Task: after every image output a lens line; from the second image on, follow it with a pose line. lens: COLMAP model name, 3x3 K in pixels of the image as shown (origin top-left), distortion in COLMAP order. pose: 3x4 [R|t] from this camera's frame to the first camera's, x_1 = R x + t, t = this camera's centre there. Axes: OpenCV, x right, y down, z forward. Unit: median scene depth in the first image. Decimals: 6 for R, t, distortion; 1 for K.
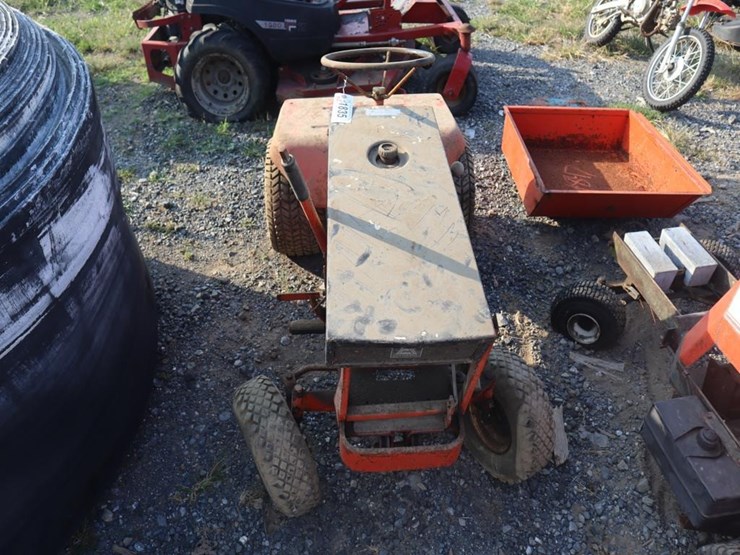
lens RADIAL K [[522.9, 0, 376.7], [0, 522.9, 269.8], [0, 0, 1]] dist [-0.102919, 0.077886]
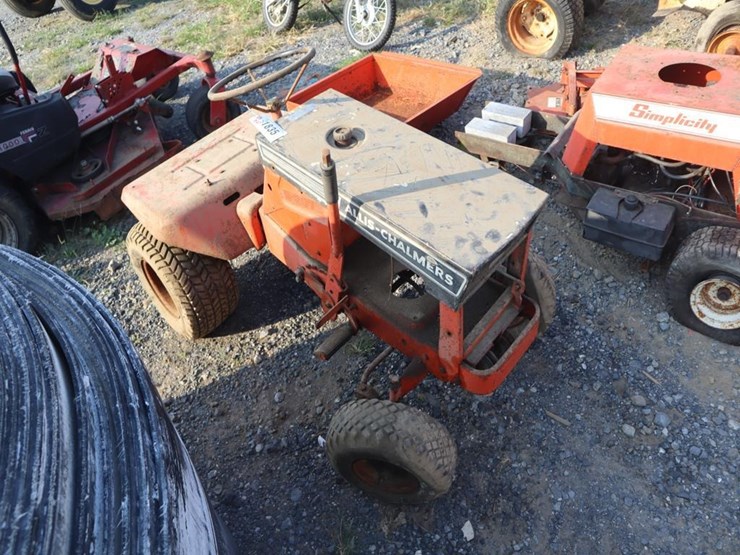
lens RADIAL K [[499.2, 0, 370.0], [0, 499.2, 277.5], [0, 0, 1]] dist [-0.058753, 0.001059]
pose [[0.694255, -0.579728, 0.426527, -0.294926], [0.588813, 0.798291, 0.126616, -0.051392], [-0.413896, 0.163241, 0.895568, 0.071477]]
